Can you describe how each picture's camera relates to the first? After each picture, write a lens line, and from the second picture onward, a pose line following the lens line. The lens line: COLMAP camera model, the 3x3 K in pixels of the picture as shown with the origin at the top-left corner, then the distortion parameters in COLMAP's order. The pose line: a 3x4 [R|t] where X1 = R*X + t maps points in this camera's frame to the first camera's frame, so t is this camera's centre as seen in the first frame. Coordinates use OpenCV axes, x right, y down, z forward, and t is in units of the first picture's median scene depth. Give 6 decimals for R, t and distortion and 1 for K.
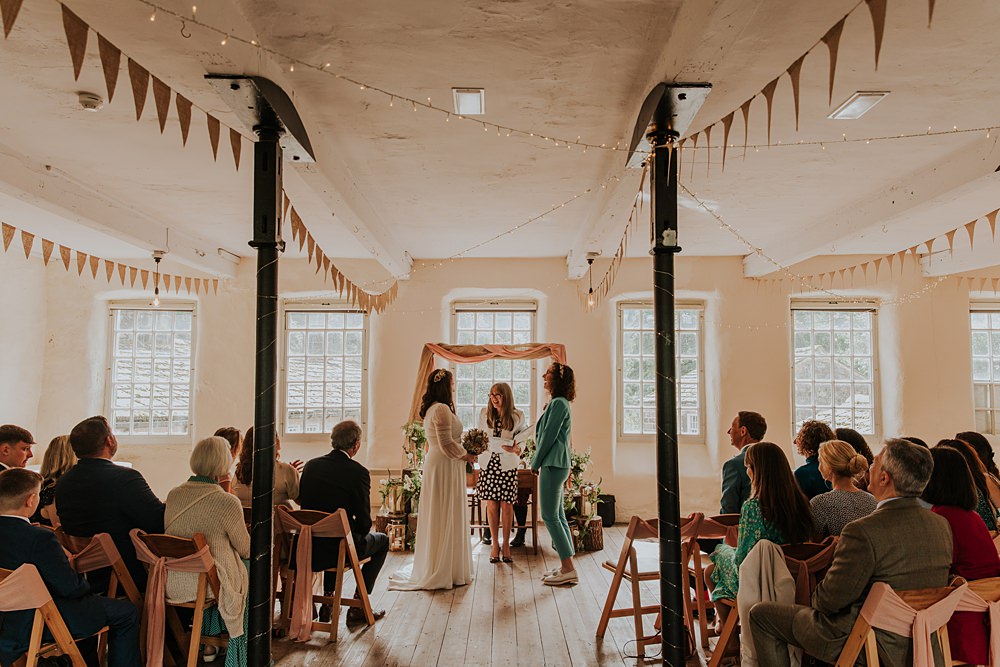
lens RADIAL K [[809.7, 0, 499.1], [0, 809.7, 333.2], [0, 0, 1]] dist [0.077237, -0.004410]
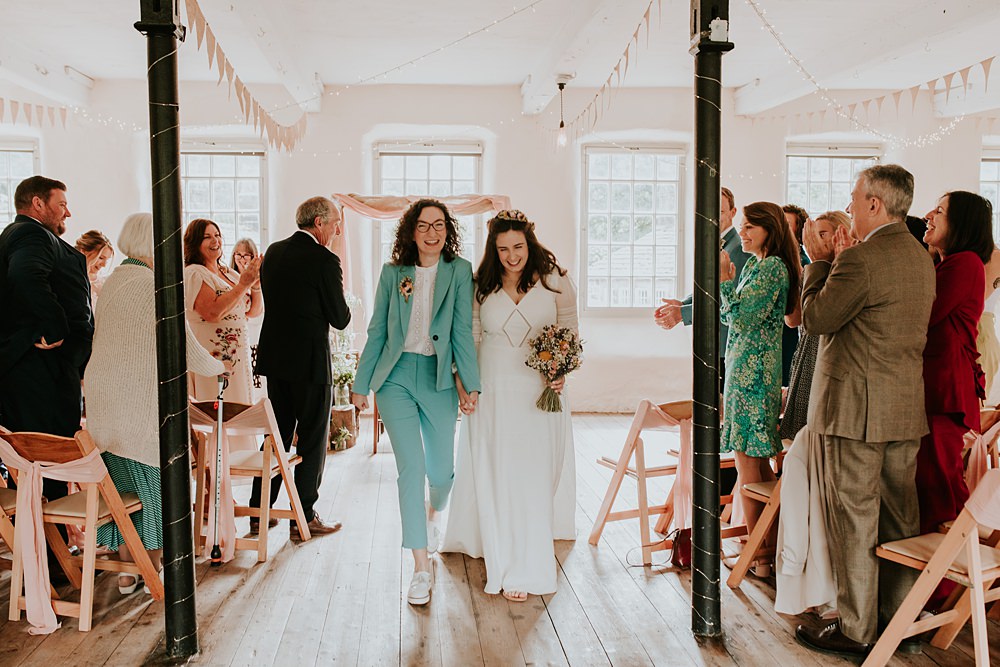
lens RADIAL K [[951.1, 0, 501.0], [0, 951.1, 332.7], [0, 0, 1]] dist [-0.001858, 0.000000]
pose [[0.994276, -0.012036, 0.106163, -0.069416], [-0.002814, 0.990339, 0.138640, 0.030146], [-0.106806, -0.138145, 0.984636, 0.105245]]
